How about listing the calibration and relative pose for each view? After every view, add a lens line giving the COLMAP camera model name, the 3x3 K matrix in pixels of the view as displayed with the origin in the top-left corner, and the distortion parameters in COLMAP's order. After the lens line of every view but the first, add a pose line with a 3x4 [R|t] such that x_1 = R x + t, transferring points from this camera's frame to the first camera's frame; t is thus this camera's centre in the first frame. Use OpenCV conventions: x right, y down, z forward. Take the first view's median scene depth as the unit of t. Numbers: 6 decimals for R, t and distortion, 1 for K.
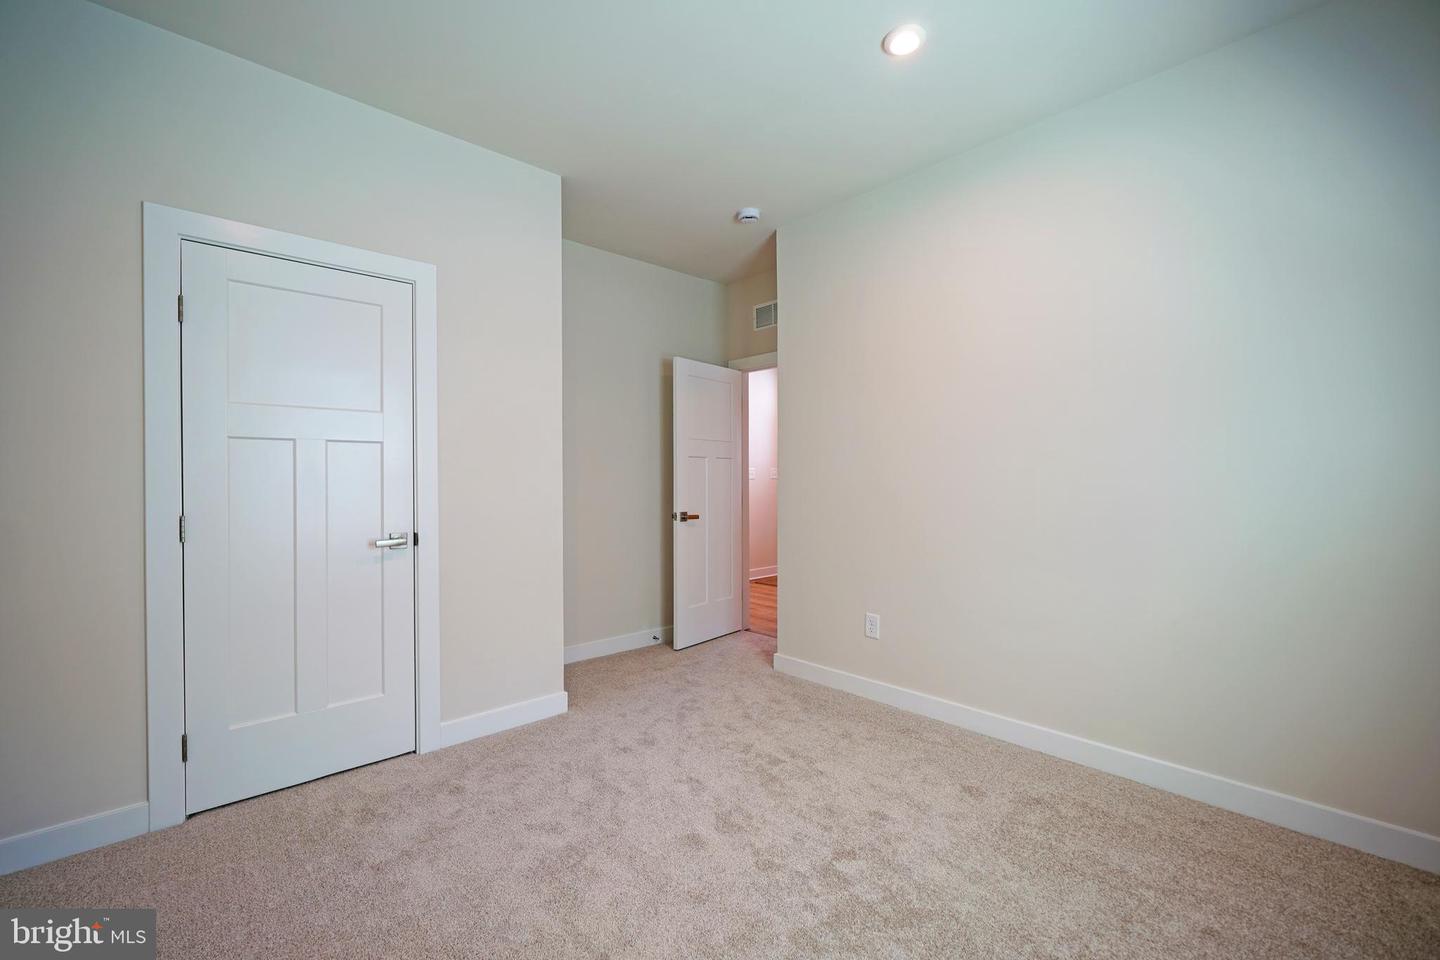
lens RADIAL K [[609.6, 0, 707.4], [0, 609.6, 482.5], [0, 0, 1]] dist [0.000682, 0.000507]
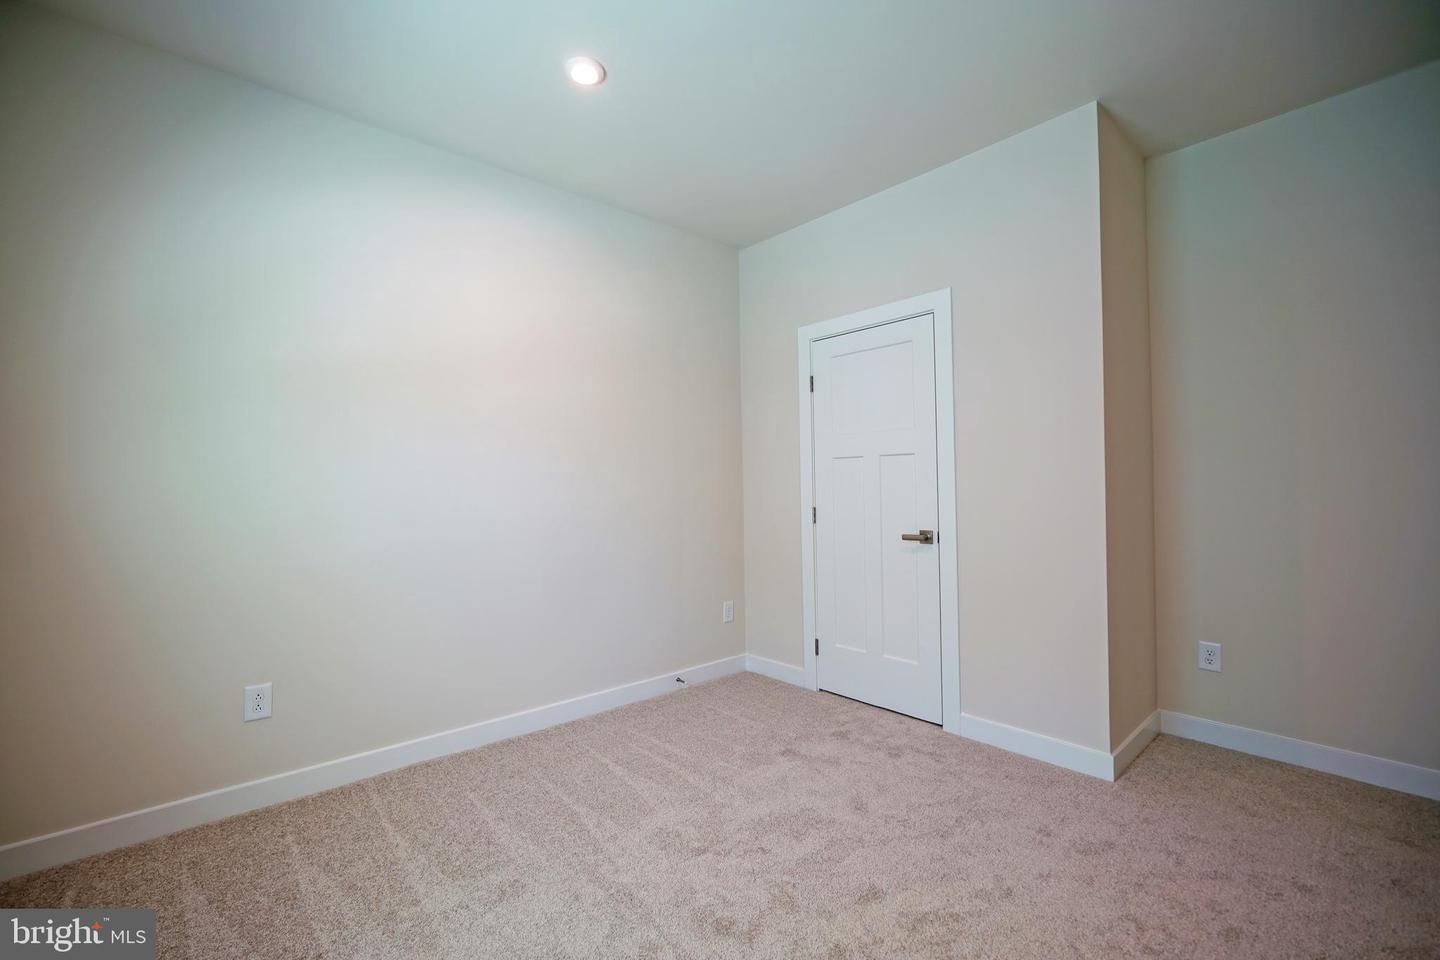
lens RADIAL K [[609.6, 0, 707.4], [0, 609.6, 482.5], [0, 0, 1]] dist [0.000682, 0.000507]
pose [[-0.015317, -0.003909, -0.999875, 0.699600], [0.005227, 0.999978, -0.003989, -0.006475], [0.999869, -0.005287, -0.015296, 0.629496]]
